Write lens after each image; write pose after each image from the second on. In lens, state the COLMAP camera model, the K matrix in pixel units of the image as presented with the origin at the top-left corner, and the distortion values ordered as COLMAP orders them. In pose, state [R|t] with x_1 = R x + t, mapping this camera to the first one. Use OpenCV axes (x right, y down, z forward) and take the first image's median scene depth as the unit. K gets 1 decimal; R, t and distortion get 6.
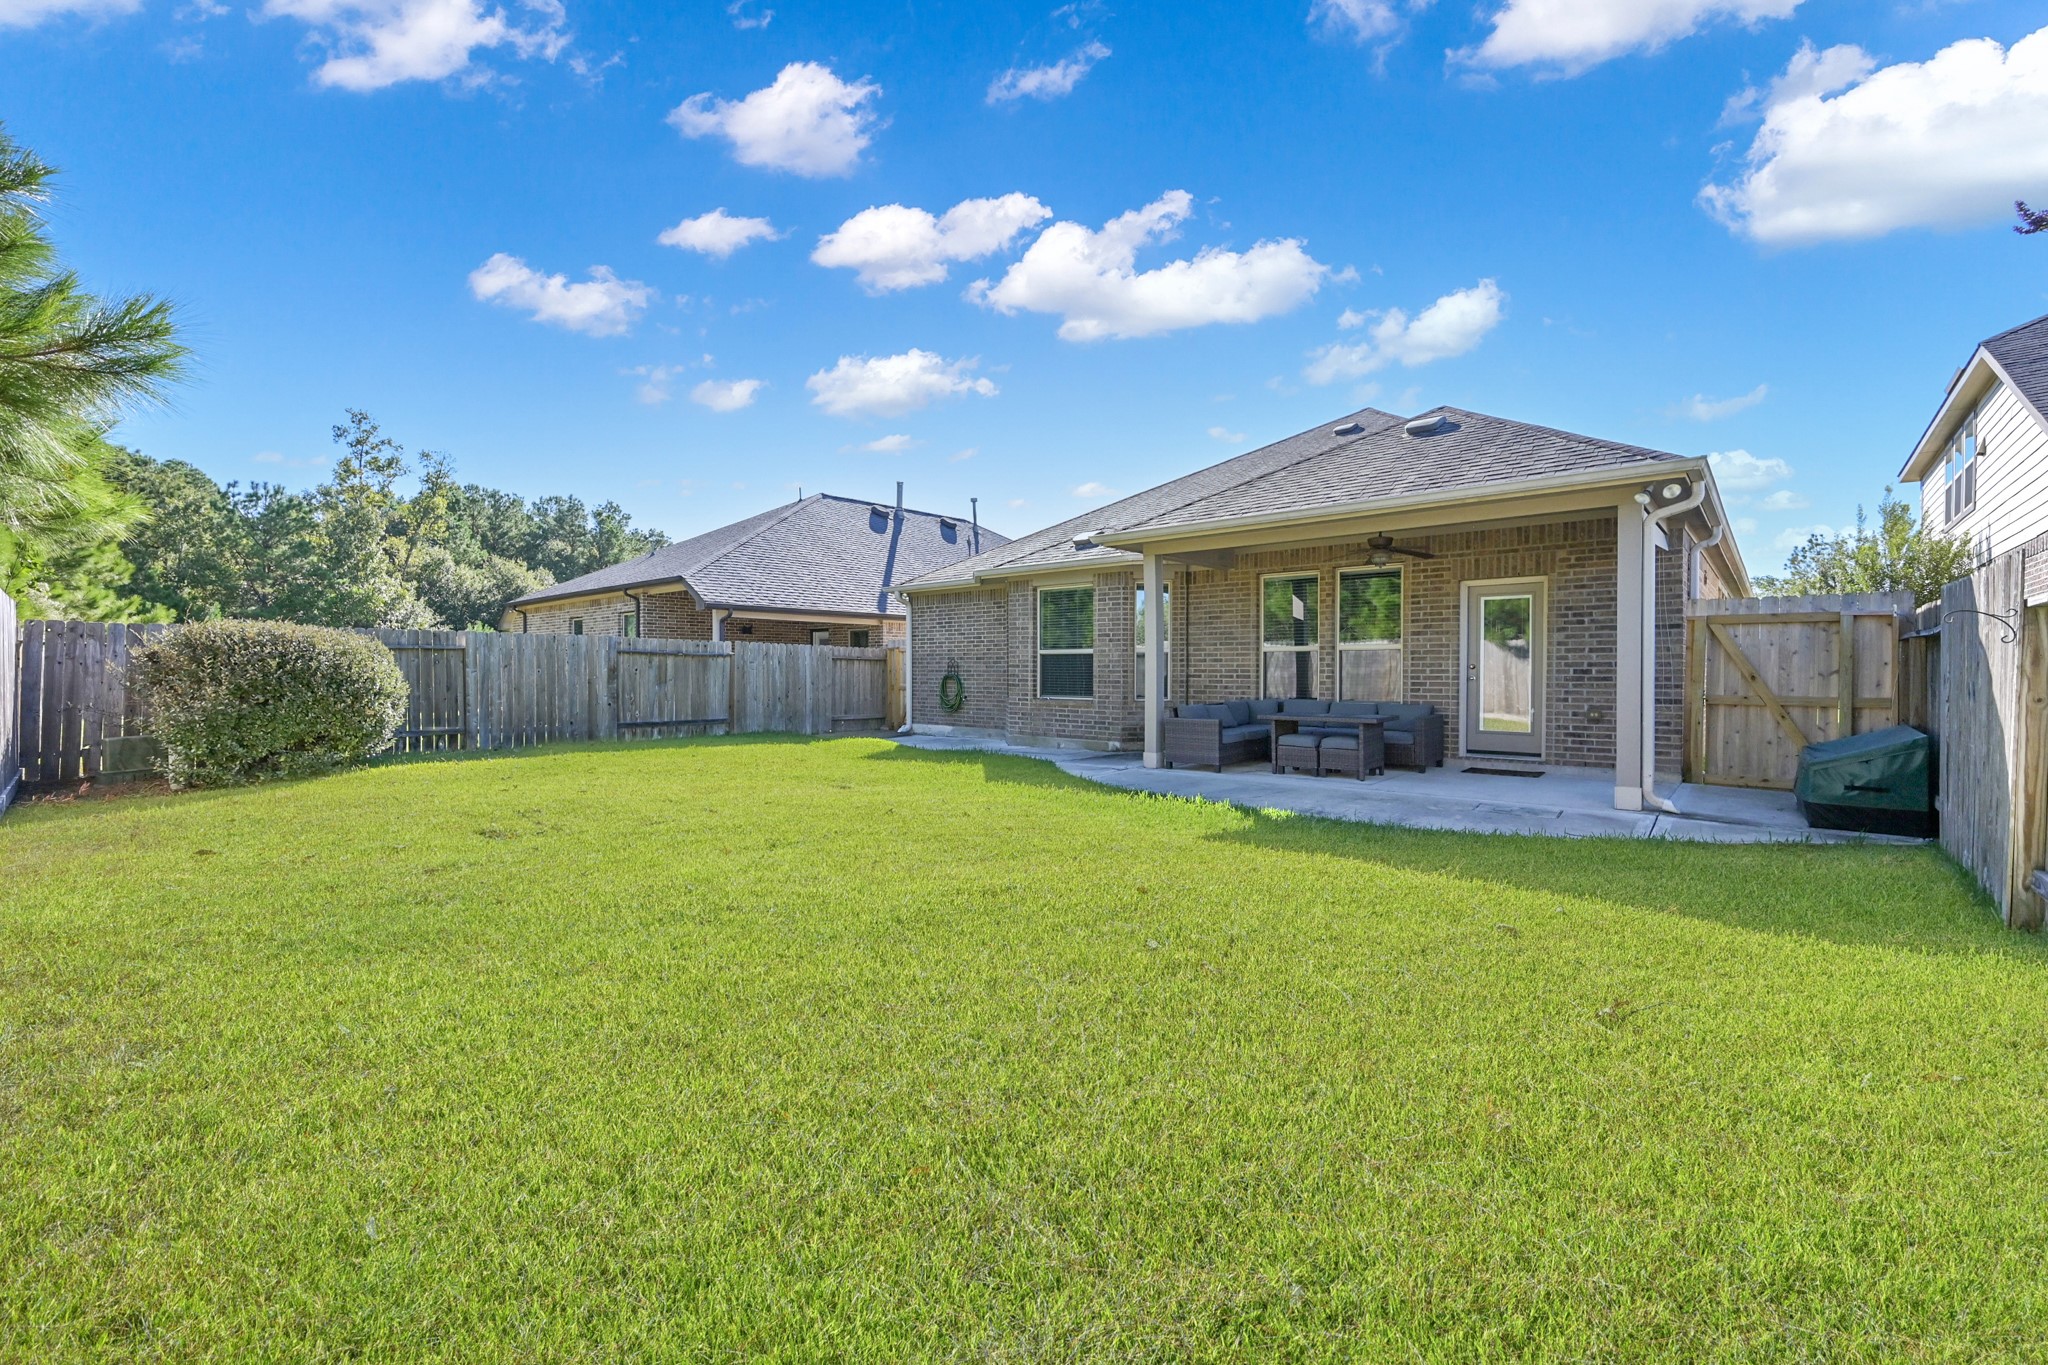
lens RADIAL K [[811.1, 0, 1019.2], [0, 811.1, 682.5], [0, 0, 1]] dist [0.001104, -0.000122]
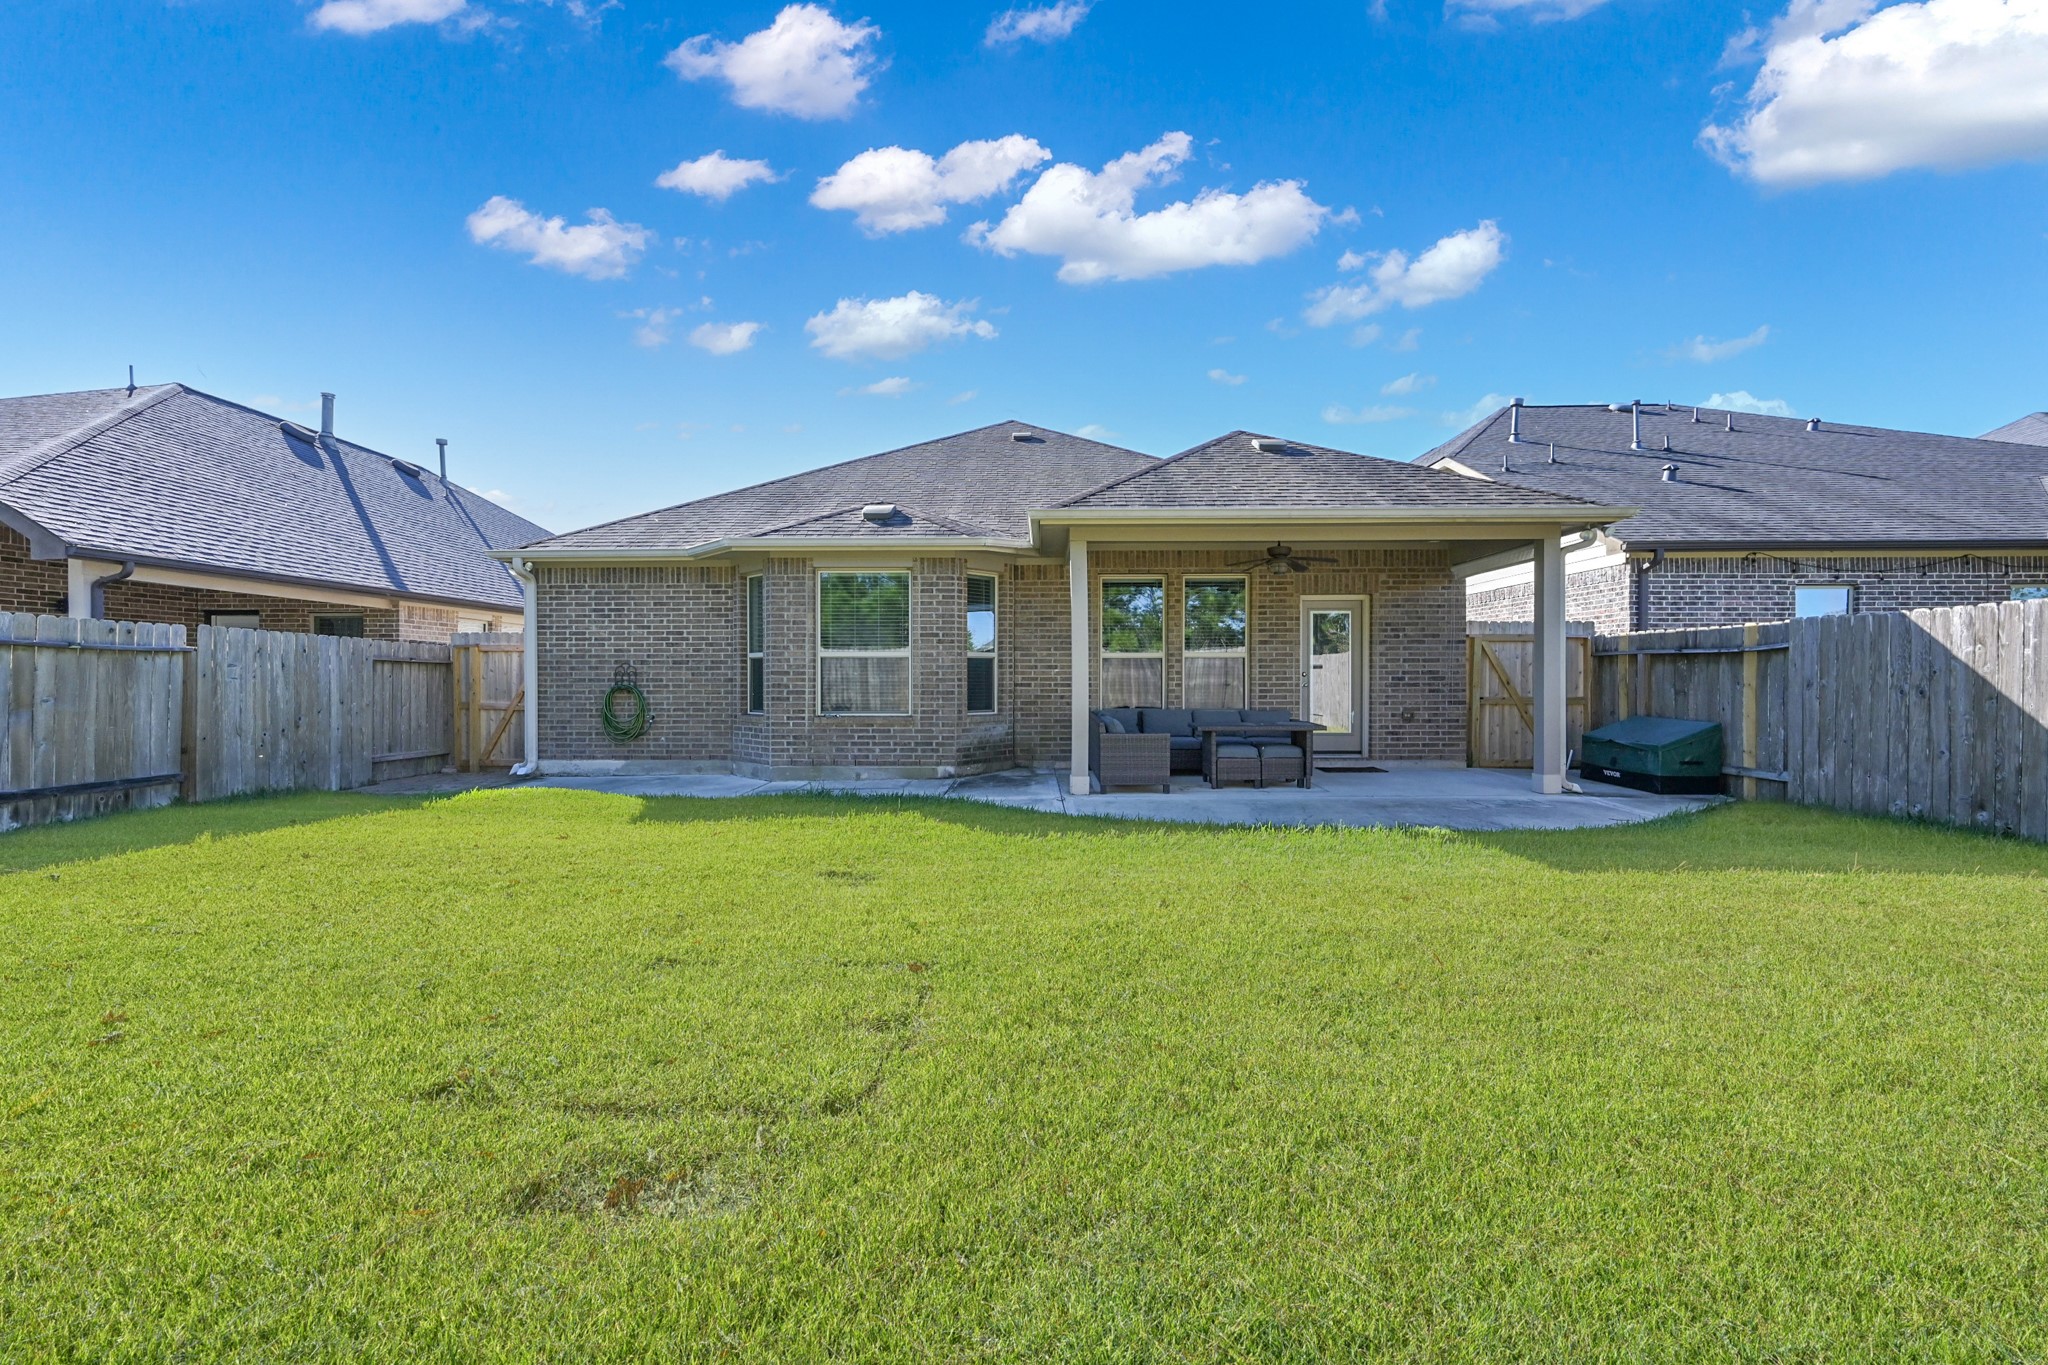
lens RADIAL K [[811.1, 0, 1019.2], [0, 811.1, 682.5], [0, 0, 1]] dist [0.001104, -0.000122]
pose [[0.769918, -0.003955, 0.638131, -0.319503], [0.011888, 0.999896, -0.008147, -0.003145], [-0.638033, 0.013858, 0.769885, 0.302954]]
